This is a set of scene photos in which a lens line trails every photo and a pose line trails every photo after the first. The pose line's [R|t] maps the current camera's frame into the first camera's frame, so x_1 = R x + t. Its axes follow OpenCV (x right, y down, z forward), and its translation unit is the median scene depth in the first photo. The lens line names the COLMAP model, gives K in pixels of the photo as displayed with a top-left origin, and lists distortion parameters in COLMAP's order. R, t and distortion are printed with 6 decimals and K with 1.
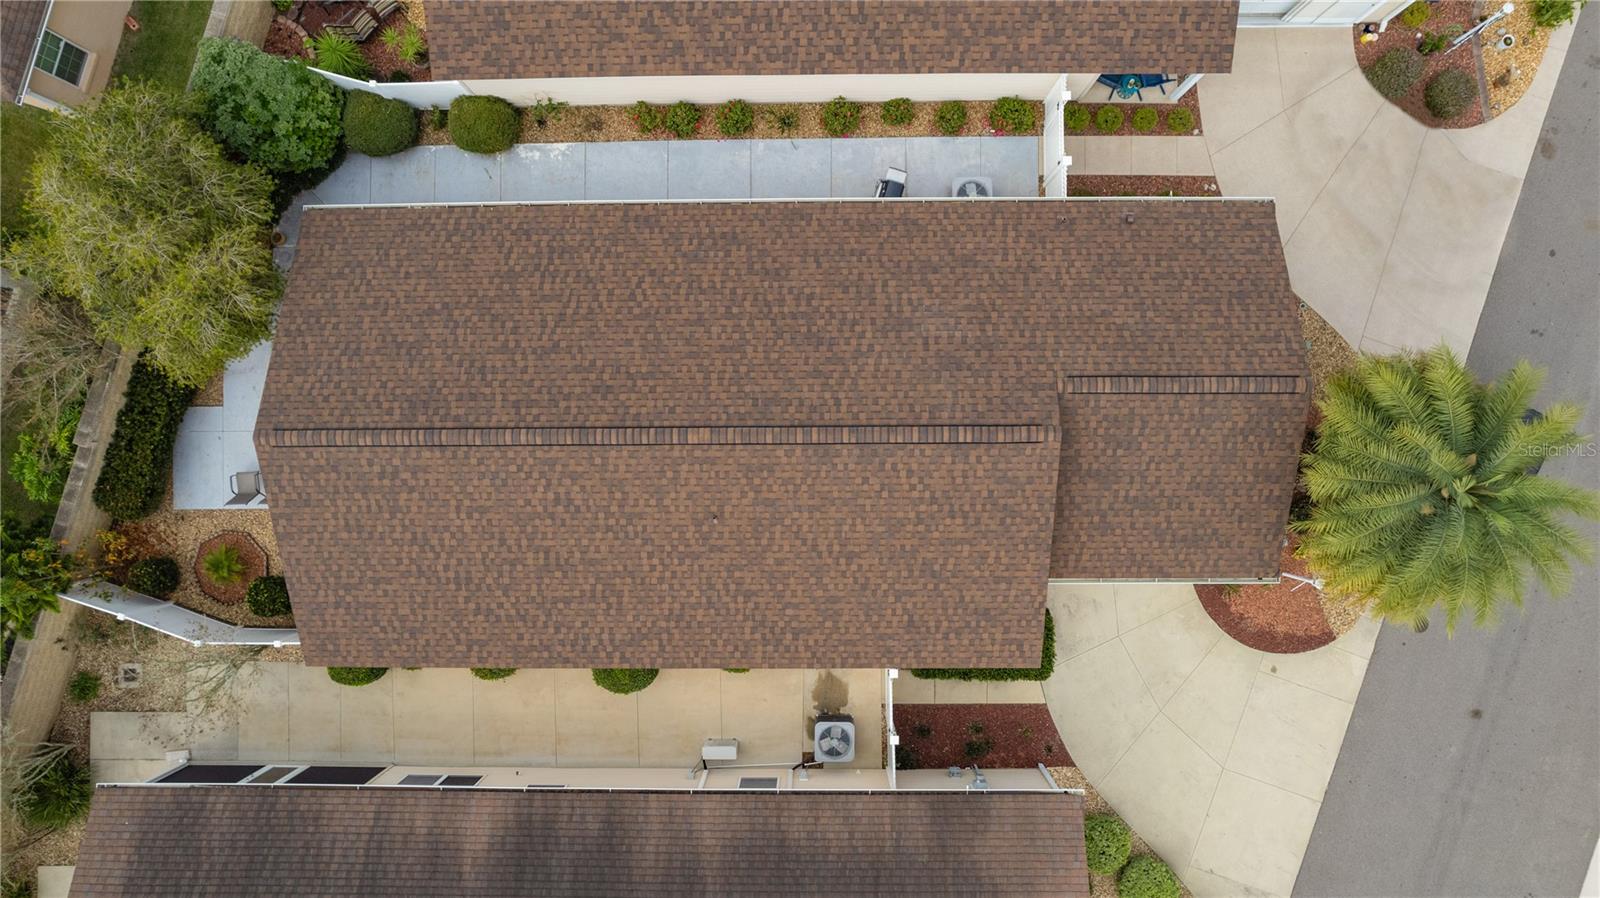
lens RADIAL K [[1031.8, 0, 800.3], [0, 1031.8, 449.0], [0, 0, 1]] dist [-0.058889, 0.040443]
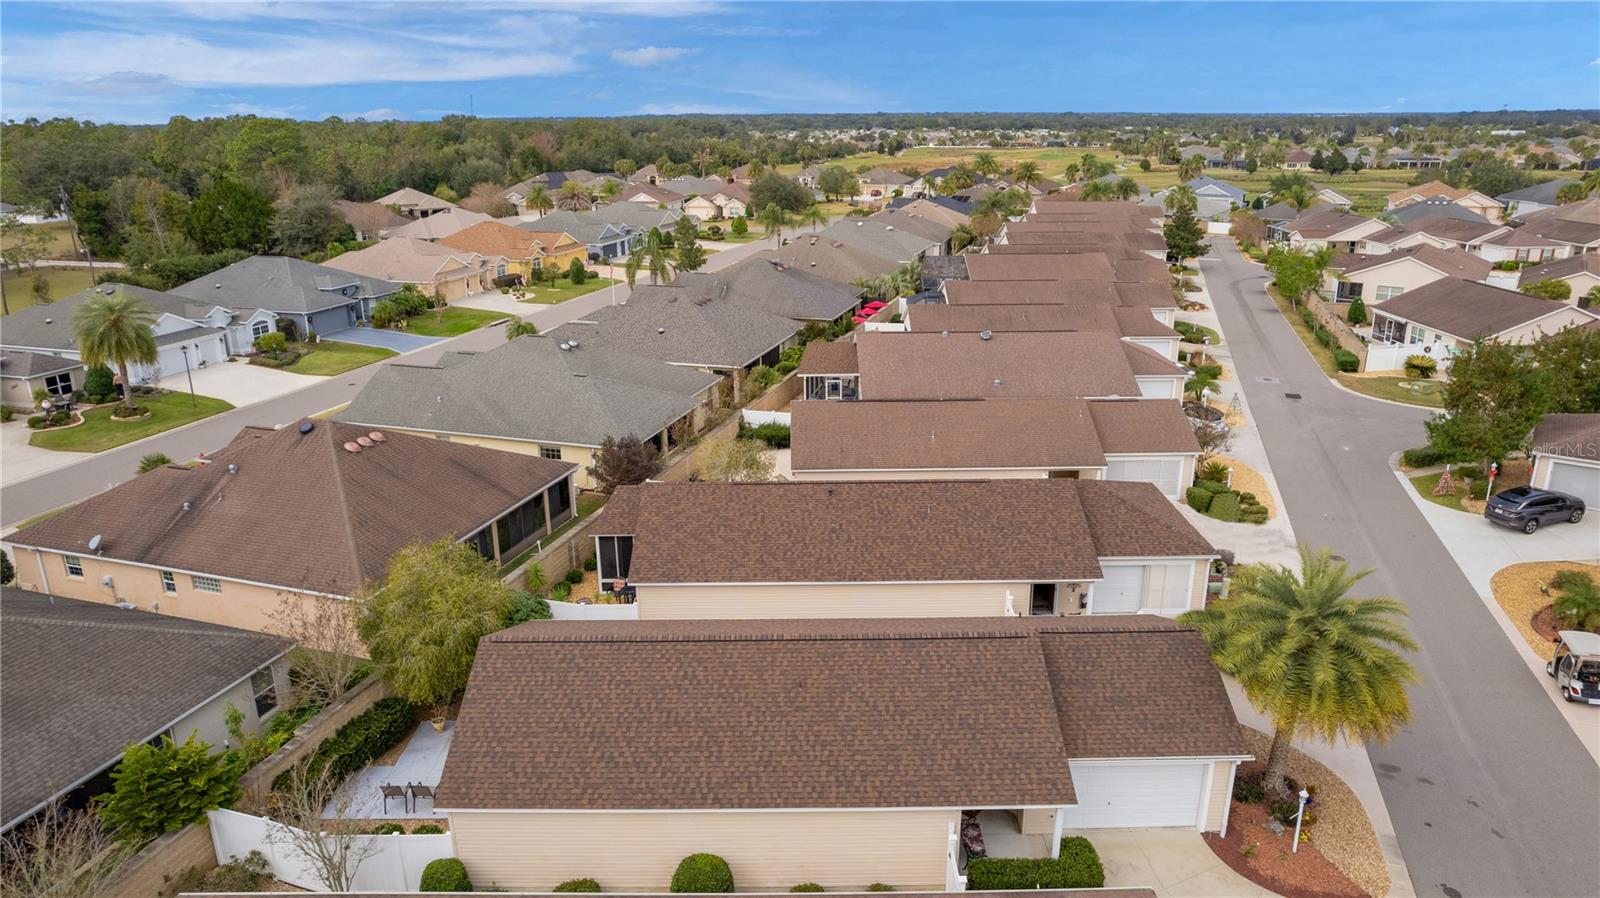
lens RADIAL K [[1031.8, 0, 802.2], [0, 1031.8, 450.4], [0, 0, 1]] dist [-0.058889, 0.040443]
pose [[0.999991, 0.004199, 0.000607, -0.079175], [-0.000742, 0.313977, -0.949430, 1.202376], [-0.004177, 0.949421, 0.313977, 0.271360]]
